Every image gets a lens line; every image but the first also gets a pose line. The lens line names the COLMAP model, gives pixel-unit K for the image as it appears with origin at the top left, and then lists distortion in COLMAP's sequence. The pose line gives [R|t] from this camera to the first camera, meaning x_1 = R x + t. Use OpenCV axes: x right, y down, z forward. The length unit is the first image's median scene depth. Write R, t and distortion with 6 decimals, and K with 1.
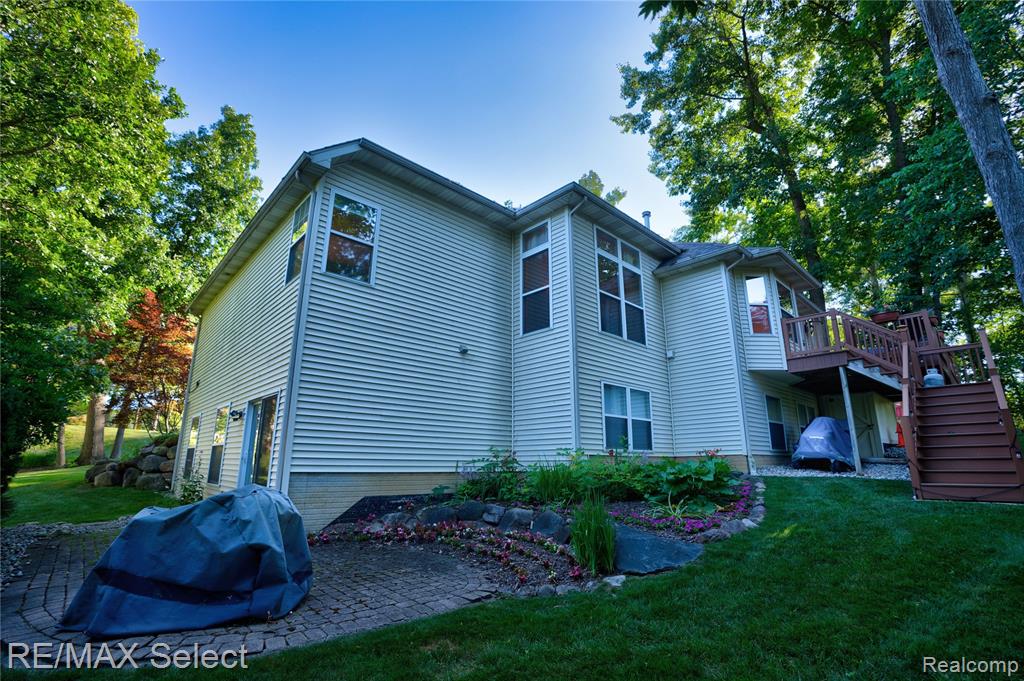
lens RADIAL K [[475.7, 0, 514.4], [0, 475.7, 338.4], [0, 0, 1]] dist [-0.043933, 0.009912]
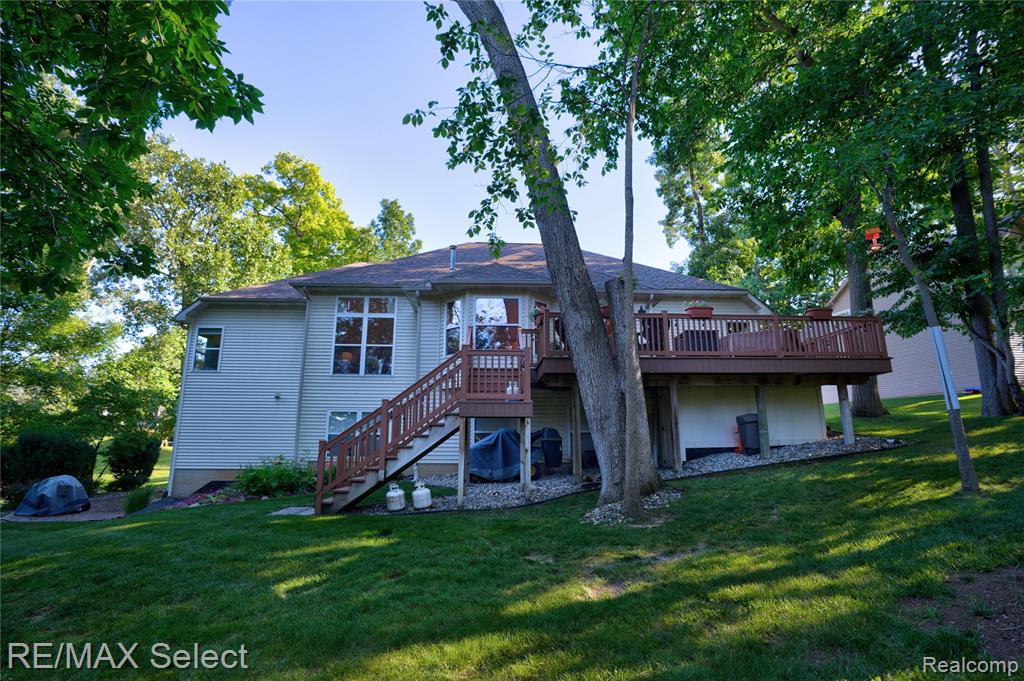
lens RADIAL K [[475.7, 0, 512.3], [0, 475.7, 342.9], [0, 0, 1]] dist [-0.043933, 0.009912]
pose [[0.766478, -0.135973, -0.627712, 1.387798], [0.175661, 0.984450, 0.001246, -0.014413], [0.617782, -0.111219, 0.778444, 0.211117]]
